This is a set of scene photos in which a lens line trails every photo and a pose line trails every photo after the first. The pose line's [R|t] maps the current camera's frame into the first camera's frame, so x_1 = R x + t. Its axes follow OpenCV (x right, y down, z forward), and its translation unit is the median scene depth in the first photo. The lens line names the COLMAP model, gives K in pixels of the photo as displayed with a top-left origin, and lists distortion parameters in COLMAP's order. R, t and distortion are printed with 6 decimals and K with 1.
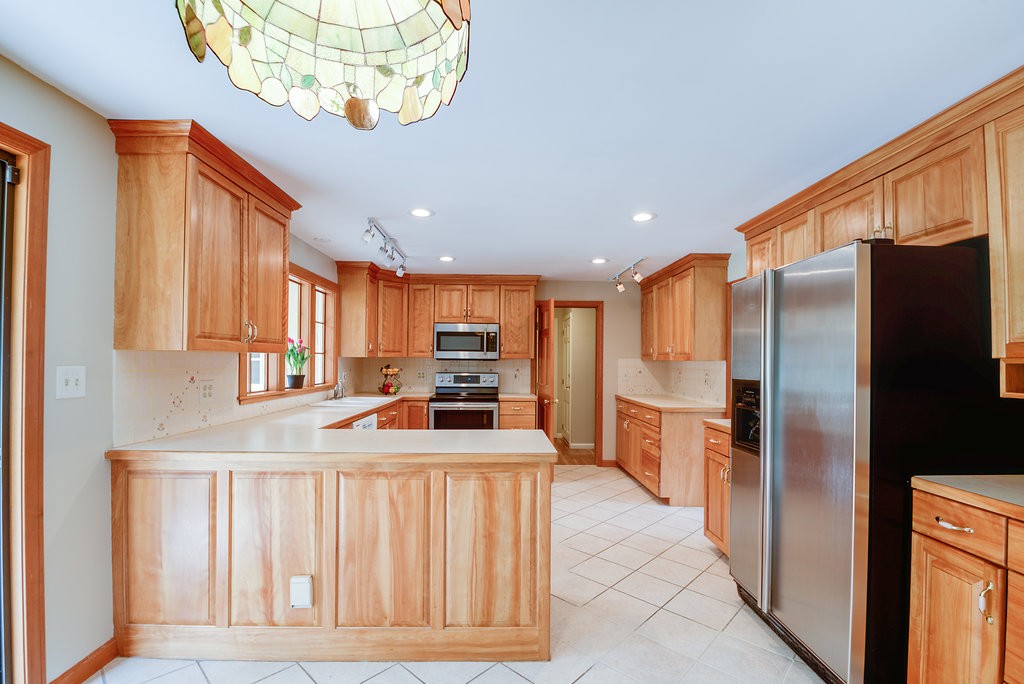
lens RADIAL K [[449.0, 0, 506.6], [0, 449.0, 357.4], [0, 0, 1]] dist [-0.000120, 0.000010]
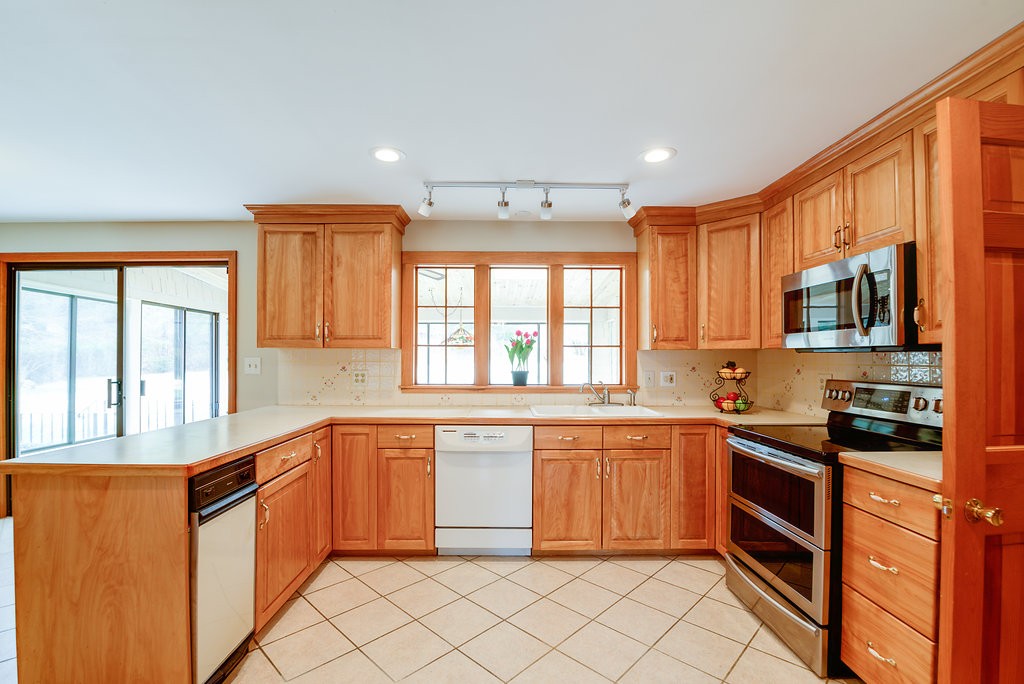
lens RADIAL K [[449.0, 0, 506.6], [0, 449.0, 357.4], [0, 0, 1]] dist [-0.000120, 0.000010]
pose [[-0.002780, -0.010839, -0.999937, 0.451919], [0.006520, 0.999920, -0.010856, 0.021353], [0.999975, -0.006550, -0.002710, 0.974966]]
